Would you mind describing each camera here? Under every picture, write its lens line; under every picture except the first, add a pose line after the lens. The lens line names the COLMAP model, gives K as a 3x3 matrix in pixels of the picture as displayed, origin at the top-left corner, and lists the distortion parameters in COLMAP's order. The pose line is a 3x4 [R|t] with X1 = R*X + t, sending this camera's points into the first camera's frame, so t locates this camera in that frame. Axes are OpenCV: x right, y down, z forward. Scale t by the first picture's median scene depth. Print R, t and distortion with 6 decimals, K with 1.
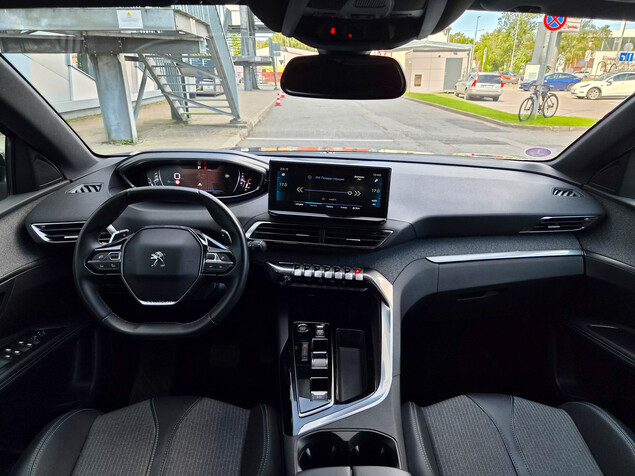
lens RADIAL K [[424.3, 0, 317.5], [0, 424.3, 238.0], [0, 0, 1]] dist [0.027594, -0.002028]
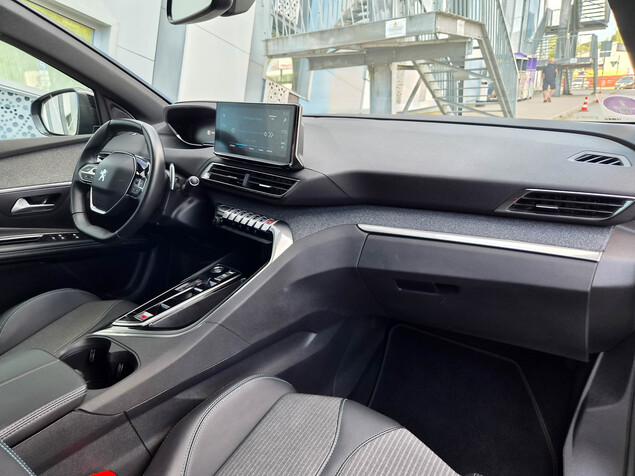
lens RADIAL K [[424.3, 0, 317.5], [0, 424.3, 238.0], [0, 0, 1]] dist [0.027594, -0.002028]
pose [[0.787754, 0.162263, -0.594234, 0.104662], [-0.178708, 0.983394, 0.031621, 0.009320], [0.589497, 0.081285, 0.803671, 0.047186]]
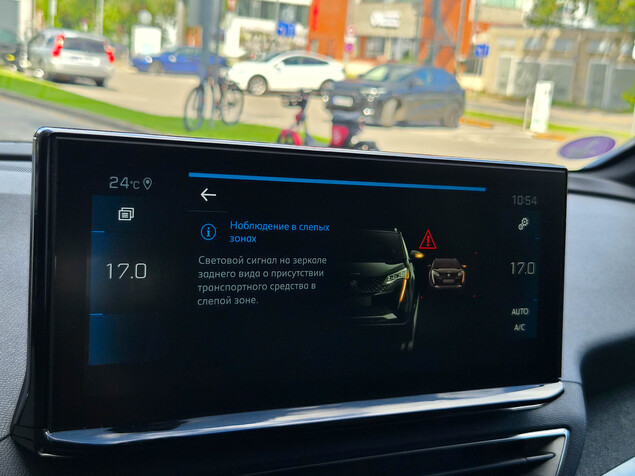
lens RADIAL K [[859.3, 0, 317.5], [0, 859.3, 238.0], [0, 0, 1]] dist [-0.000113, 0.023492]
pose [[0.795591, -0.050033, 0.603765, -0.032511], [0.133043, 0.986685, -0.093549, -0.013565], [-0.591045, 0.154754, 0.791654, 0.095230]]
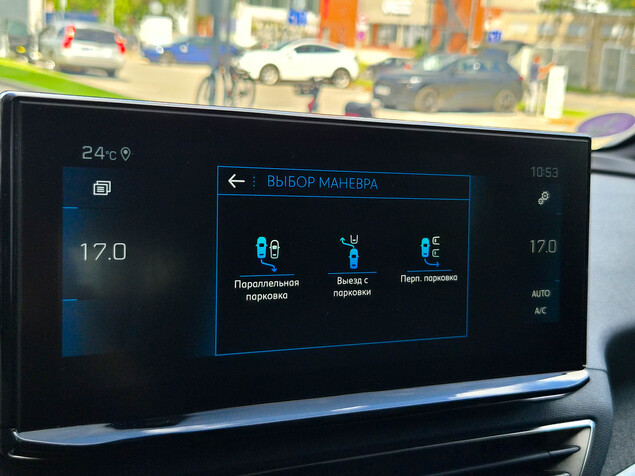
lens RADIAL K [[862.5, 0, 327.7], [0, 862.5, 227.3], [0, 0, 1]] dist [0.007317, -0.042025]
pose [[0.797751, -0.059111, 0.600083, -0.028886], [0.143995, 0.985066, -0.094393, -0.013126], [-0.585542, 0.161711, 0.794349, 0.098801]]
